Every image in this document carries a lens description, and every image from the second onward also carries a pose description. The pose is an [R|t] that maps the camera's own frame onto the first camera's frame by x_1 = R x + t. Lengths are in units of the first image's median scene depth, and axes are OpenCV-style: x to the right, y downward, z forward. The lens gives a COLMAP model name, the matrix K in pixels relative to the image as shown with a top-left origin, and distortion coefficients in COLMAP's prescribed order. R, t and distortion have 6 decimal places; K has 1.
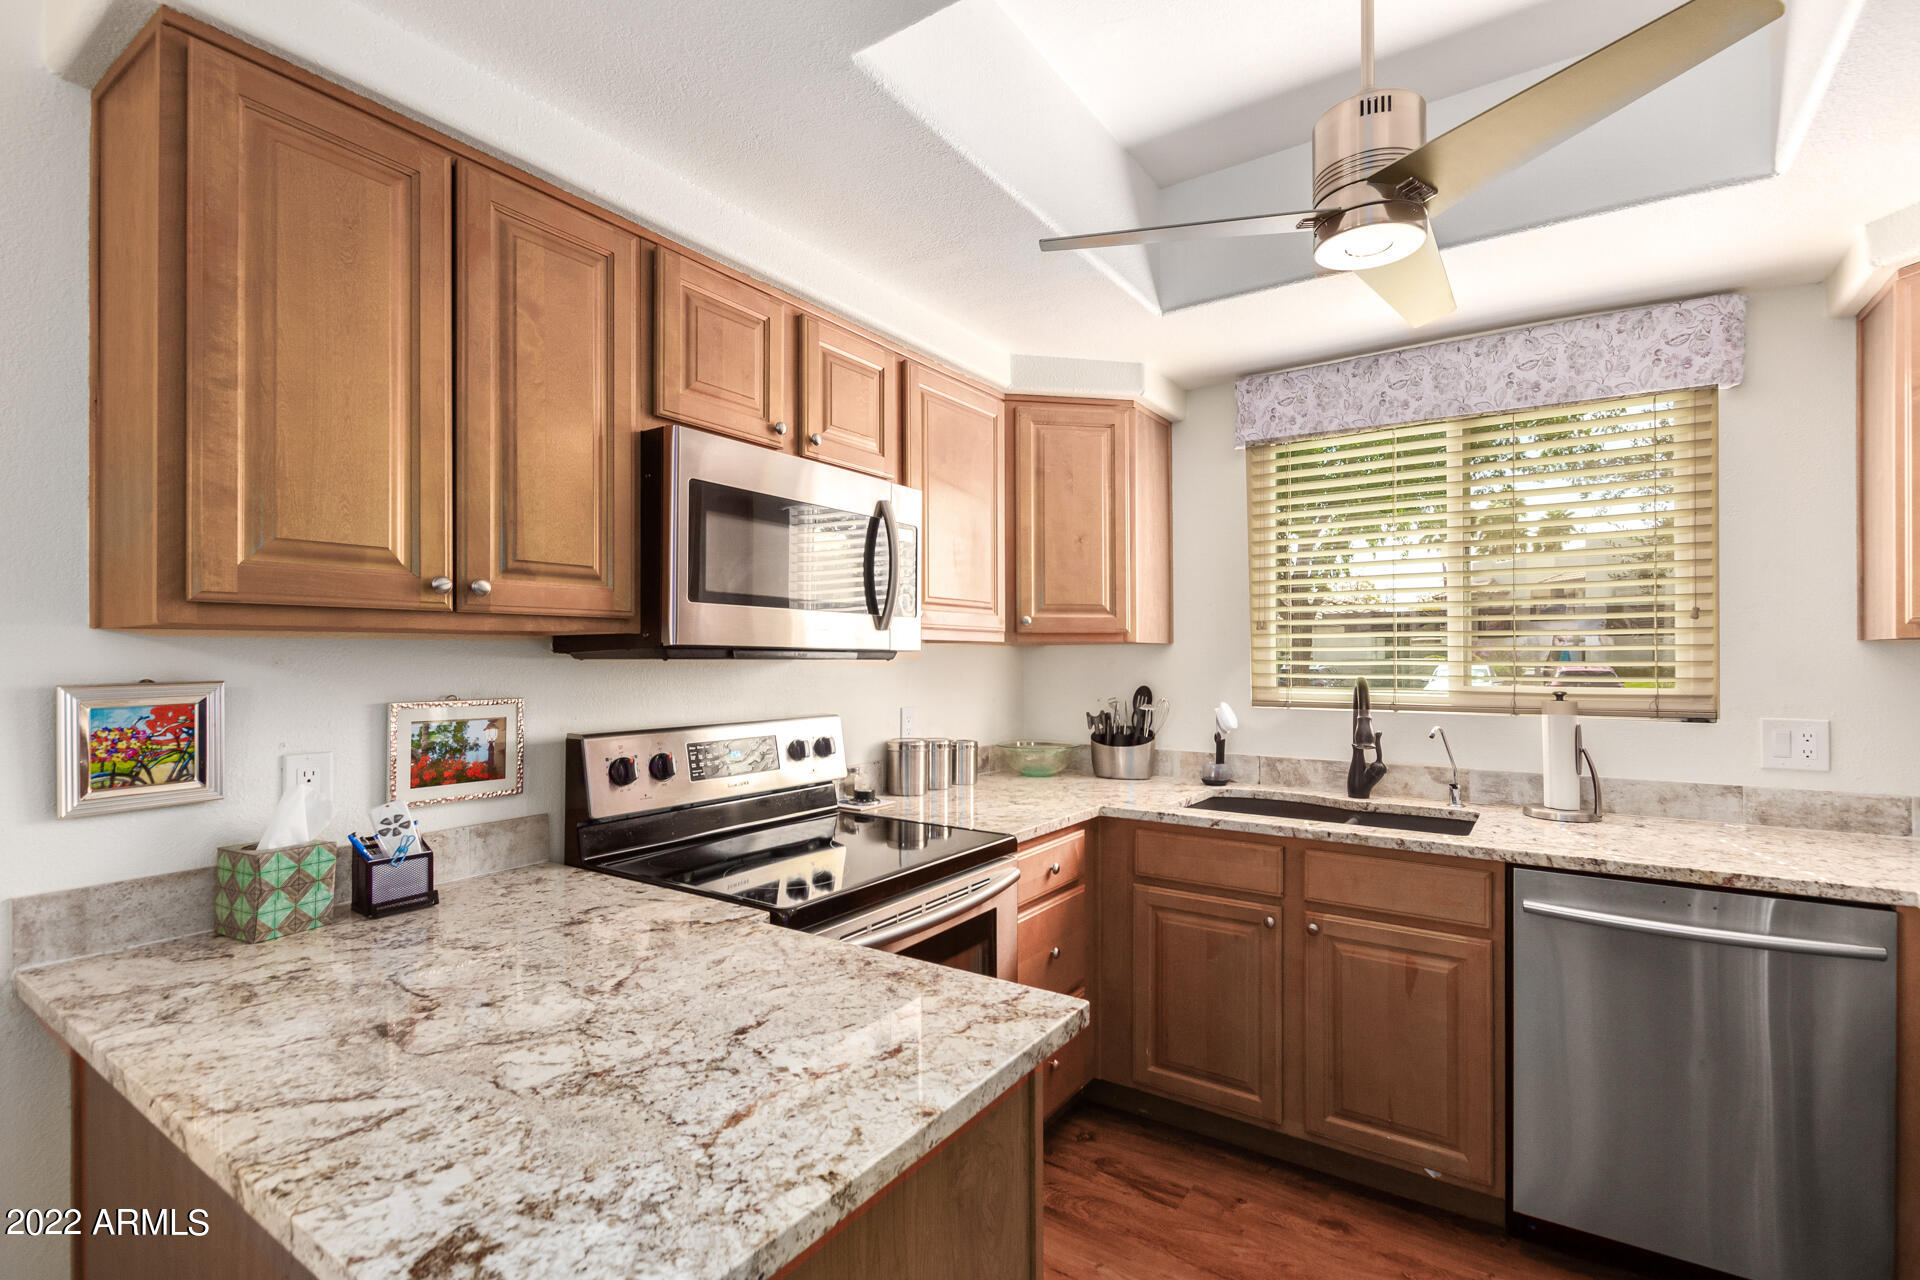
lens RADIAL K [[876.2, 0, 967.9], [0, 876.2, 655.6], [0, 0, 1]] dist [0.008441, -0.005989]
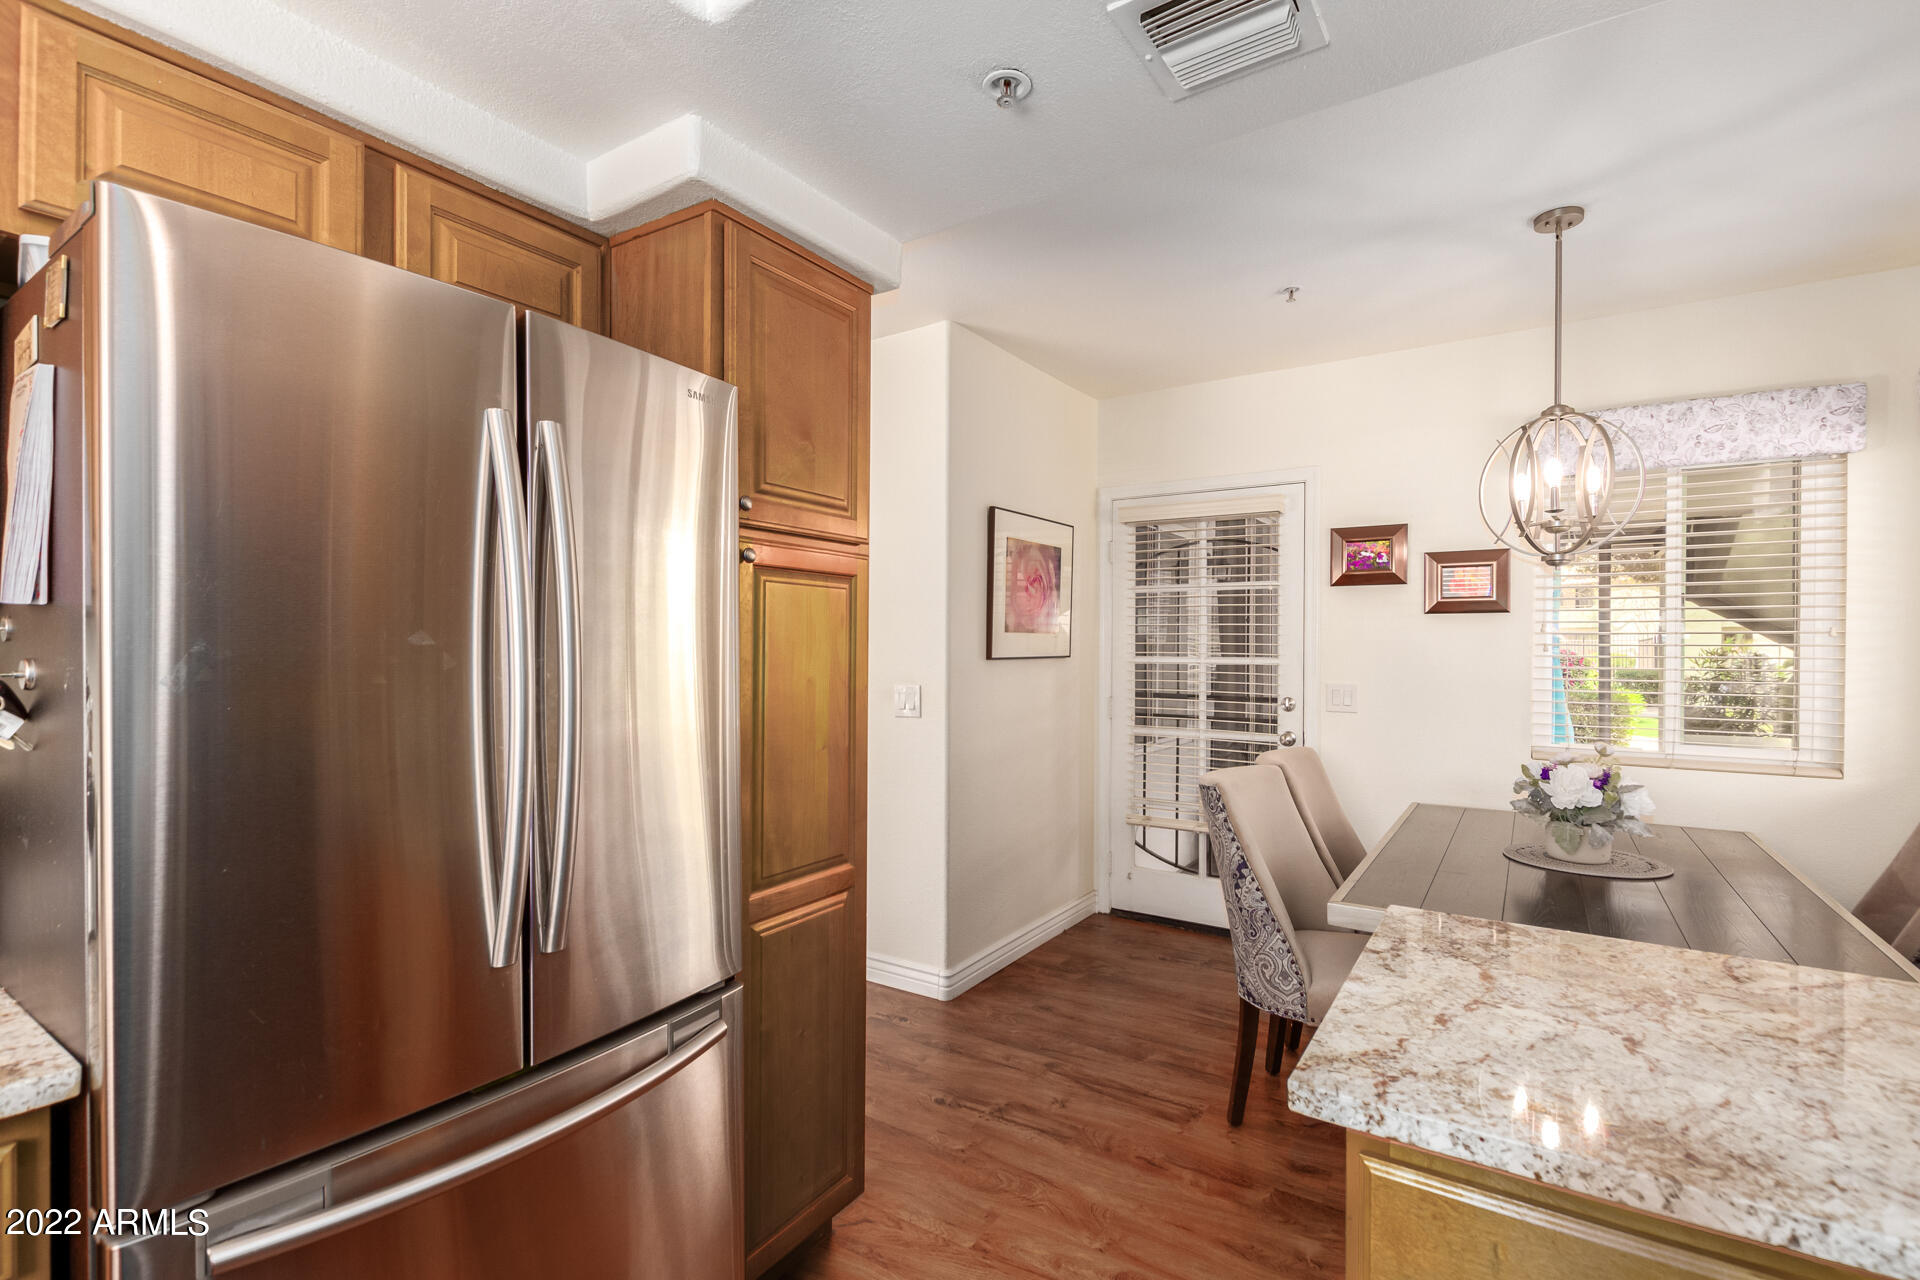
lens RADIAL K [[876.2, 0, 967.9], [0, 876.2, 655.6], [0, 0, 1]] dist [0.008441, -0.005989]
pose [[-0.999788, -0.004507, -0.020096, 0.223400], [-0.004778, 0.999898, 0.013481, -0.000415], [0.020033, 0.013574, -0.999707, 0.890487]]
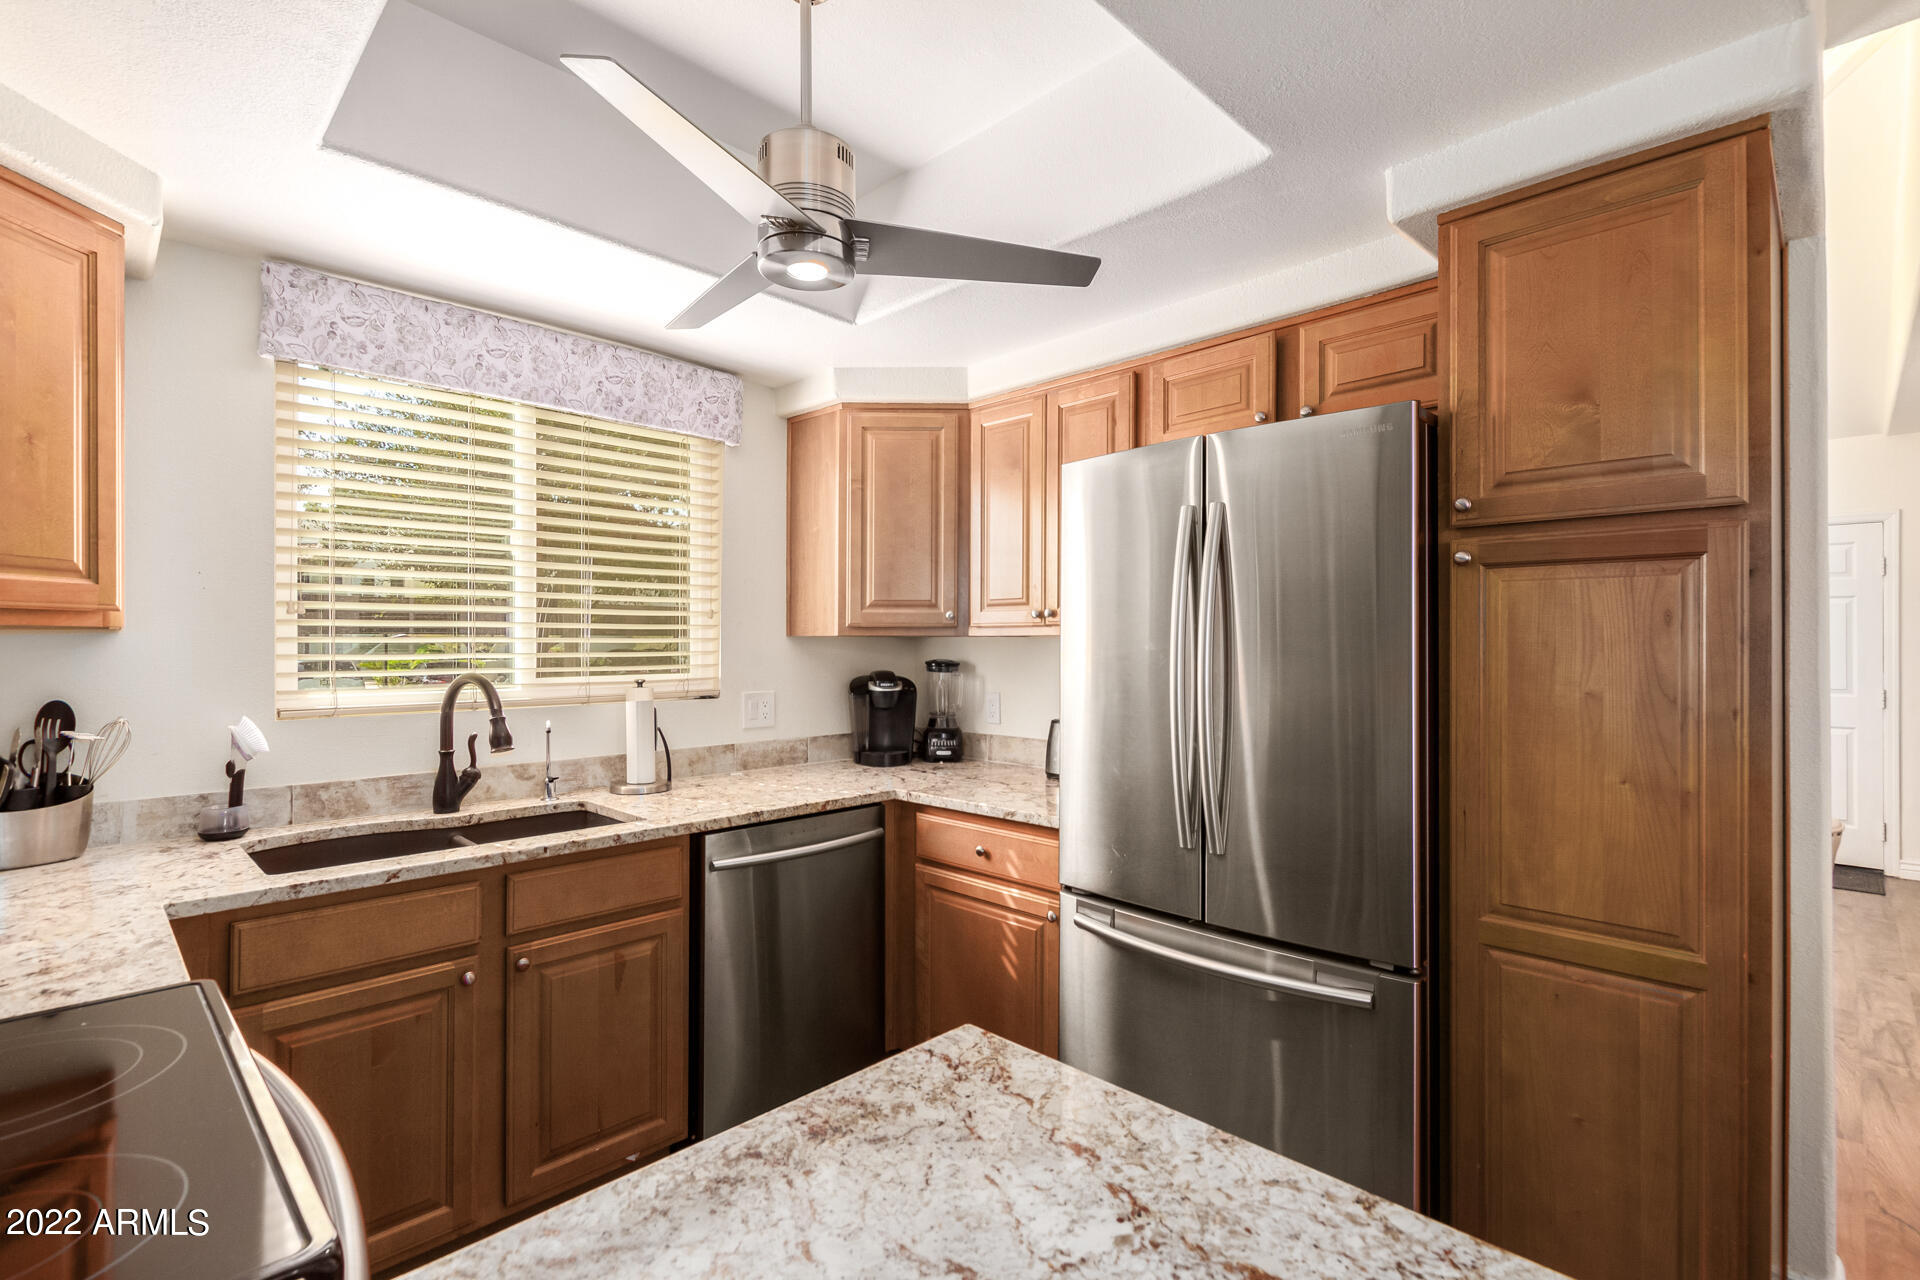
lens RADIAL K [[883.1, 0, 966.6], [0, 883.1, 641.8], [0, 0, 1]] dist [0.003336, -0.000948]
pose [[0.177044, 0.001625, 0.984202, -0.391012], [0.001895, 0.999996, -0.001992, -0.004294], [-0.984201, 0.002218, 0.177040, 0.416259]]
